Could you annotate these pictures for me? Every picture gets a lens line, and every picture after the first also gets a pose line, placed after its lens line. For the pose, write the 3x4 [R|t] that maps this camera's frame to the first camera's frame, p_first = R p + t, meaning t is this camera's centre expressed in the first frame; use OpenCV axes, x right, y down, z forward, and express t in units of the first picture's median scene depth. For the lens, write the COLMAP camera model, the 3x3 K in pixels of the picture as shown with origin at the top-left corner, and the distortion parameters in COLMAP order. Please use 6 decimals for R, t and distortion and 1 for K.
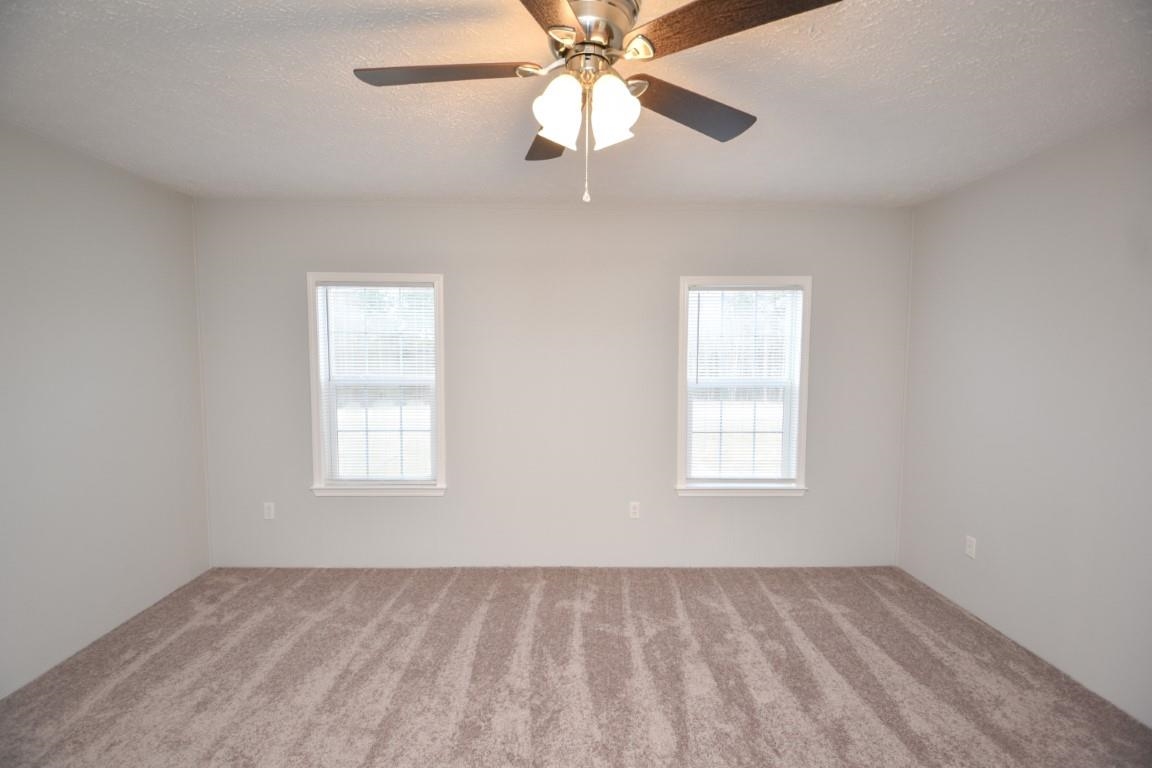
lens RADIAL K [[509.5, 0, 574.5], [0, 509.5, 385.1], [0, 0, 1]] dist [0.007949, -0.019084]
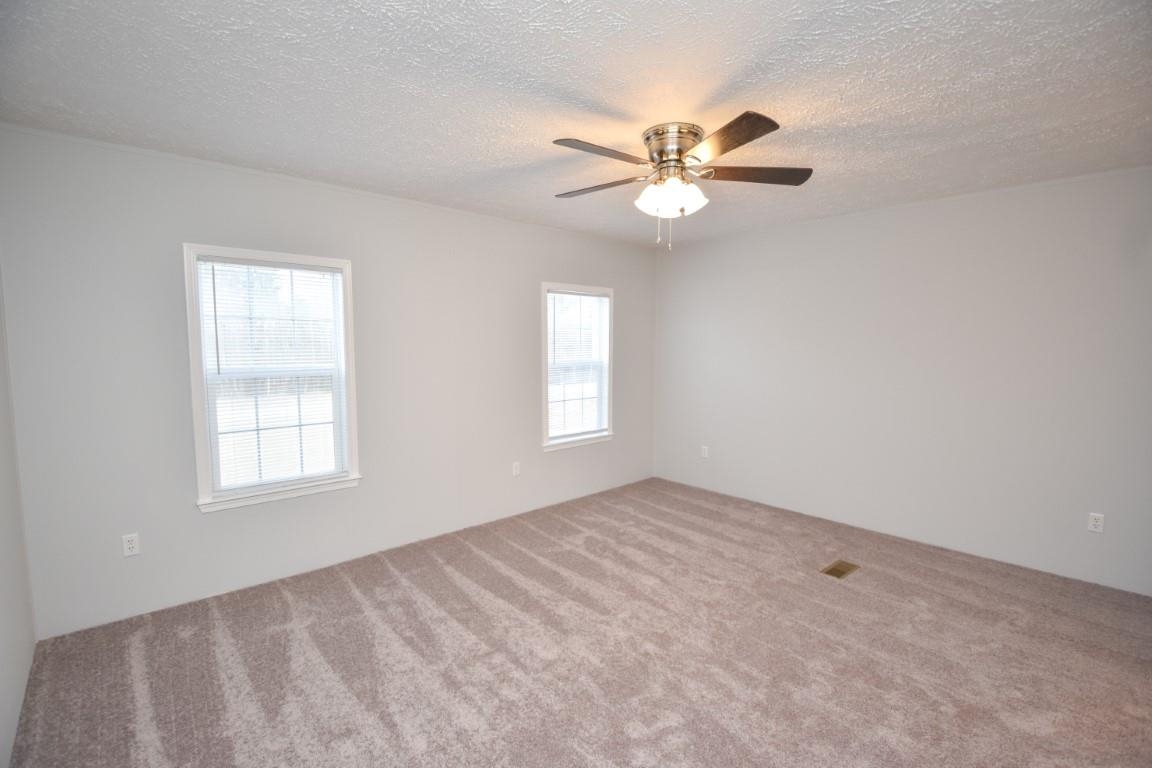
lens RADIAL K [[514.2, 0, 571.5], [0, 514.2, 392.3], [0, 0, 1]] dist [0.024483, -0.030031]
pose [[0.754758, -0.066014, 0.652674, -0.641549], [0.041255, 0.997731, 0.053206, -0.000462], [-0.654705, -0.013231, 0.755769, -0.034841]]
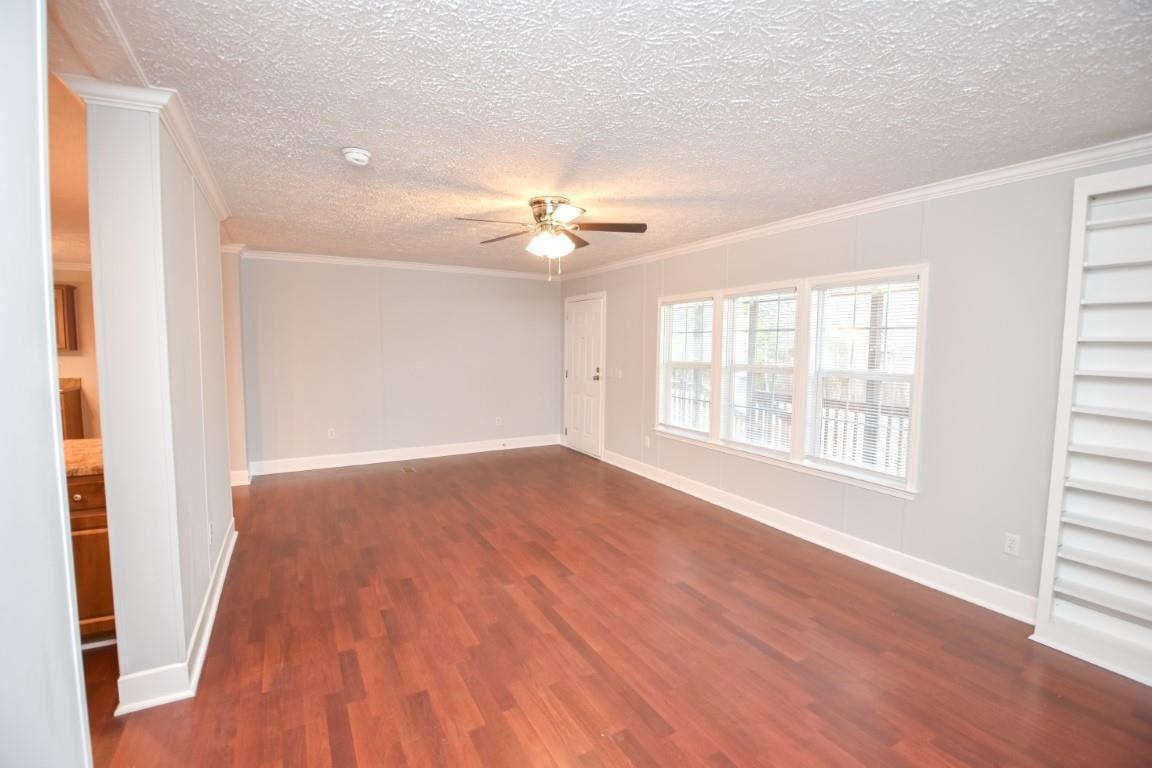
lens RADIAL K [[509.5, 0, 574.5], [0, 509.5, 385.1], [0, 0, 1]] dist [0.007949, -0.019084]
pose [[0.484147, 0.068791, -0.872279, 1.197436], [-0.064437, 0.997001, 0.042863, 0.009242], [0.872611, 0.035455, 0.487127, -0.019872]]
